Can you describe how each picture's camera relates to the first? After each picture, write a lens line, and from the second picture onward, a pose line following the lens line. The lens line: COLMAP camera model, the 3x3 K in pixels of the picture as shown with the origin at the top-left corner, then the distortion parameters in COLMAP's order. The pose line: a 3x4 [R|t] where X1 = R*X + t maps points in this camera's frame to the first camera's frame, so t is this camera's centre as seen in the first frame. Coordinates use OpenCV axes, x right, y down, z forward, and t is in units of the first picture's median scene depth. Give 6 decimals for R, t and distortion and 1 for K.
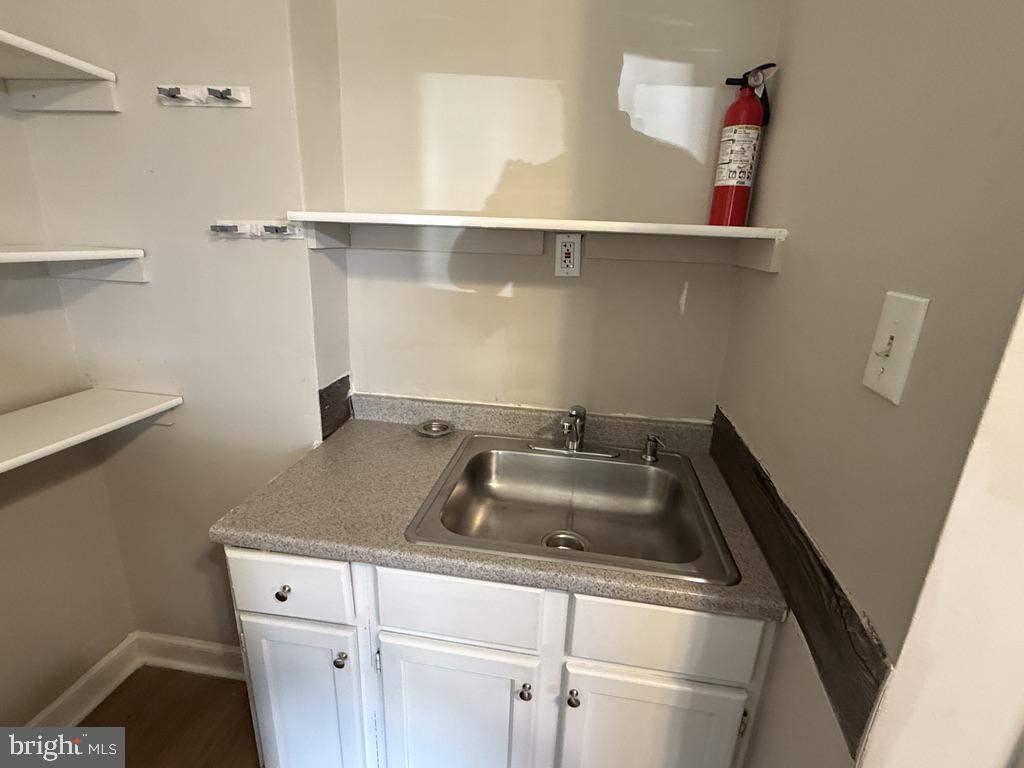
lens RADIAL K [[484.2, 0, 508.0], [0, 484.2, 389.1], [0, 0, 1]] dist [0.002820, -0.000179]
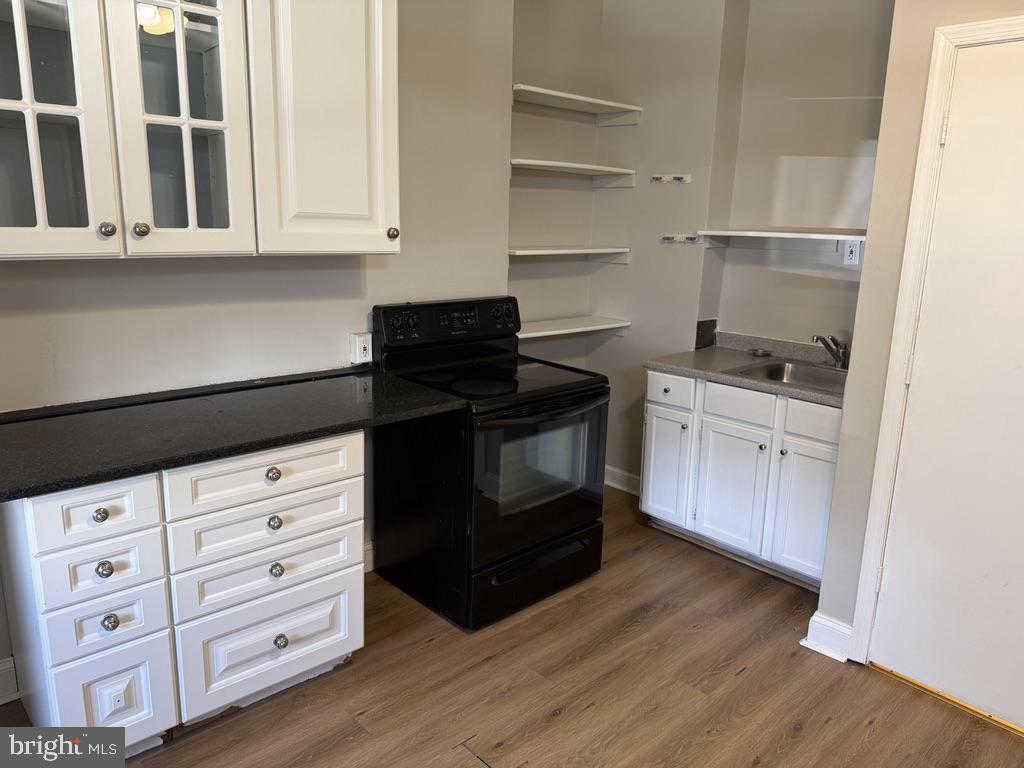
lens RADIAL K [[709.3, 0, 512.0], [0, 709.3, 384.0], [0, 0, 1]] dist [0.059699, -0.104413]
pose [[0.782164, 0.122508, -0.610910, 0.821695], [-0.177141, 0.983743, -0.029525, 0.484100], [0.597361, 0.131310, 0.791149, -1.706980]]
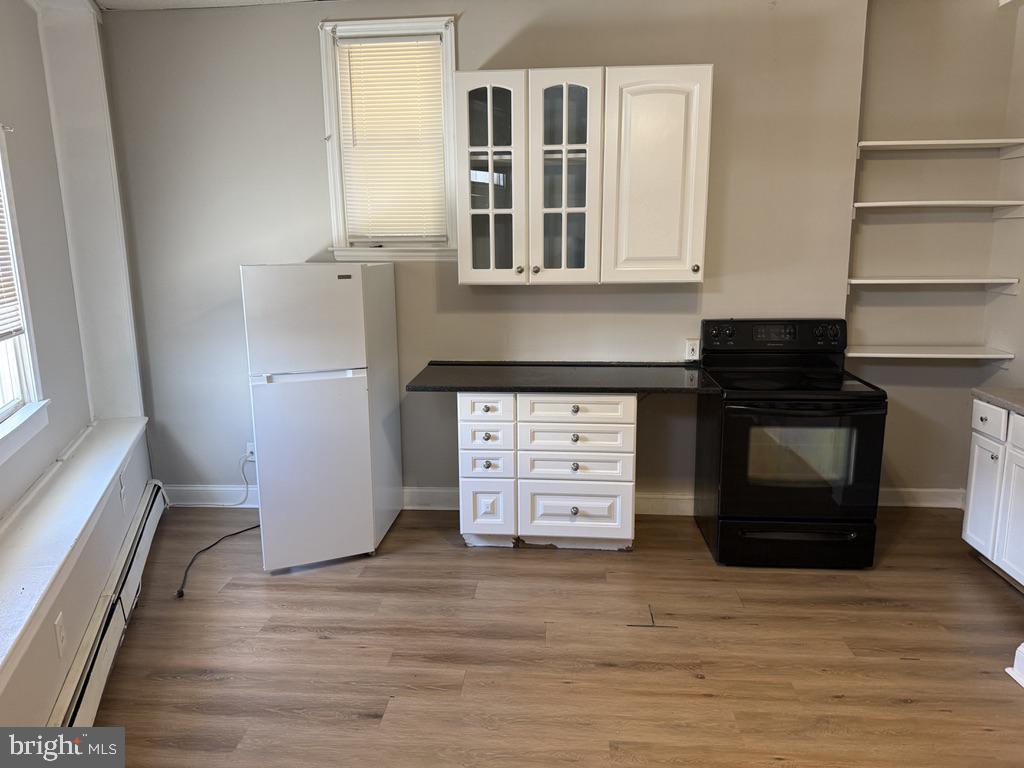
lens RADIAL K [[709.3, 0, 512.0], [0, 709.3, 384.0], [0, 0, 1]] dist [0.059699, -0.104413]
pose [[0.070750, 0.158788, -0.984774, 2.173732], [-0.277599, 0.951382, 0.133460, 0.333310], [0.958088, 0.263930, 0.111390, -1.292426]]
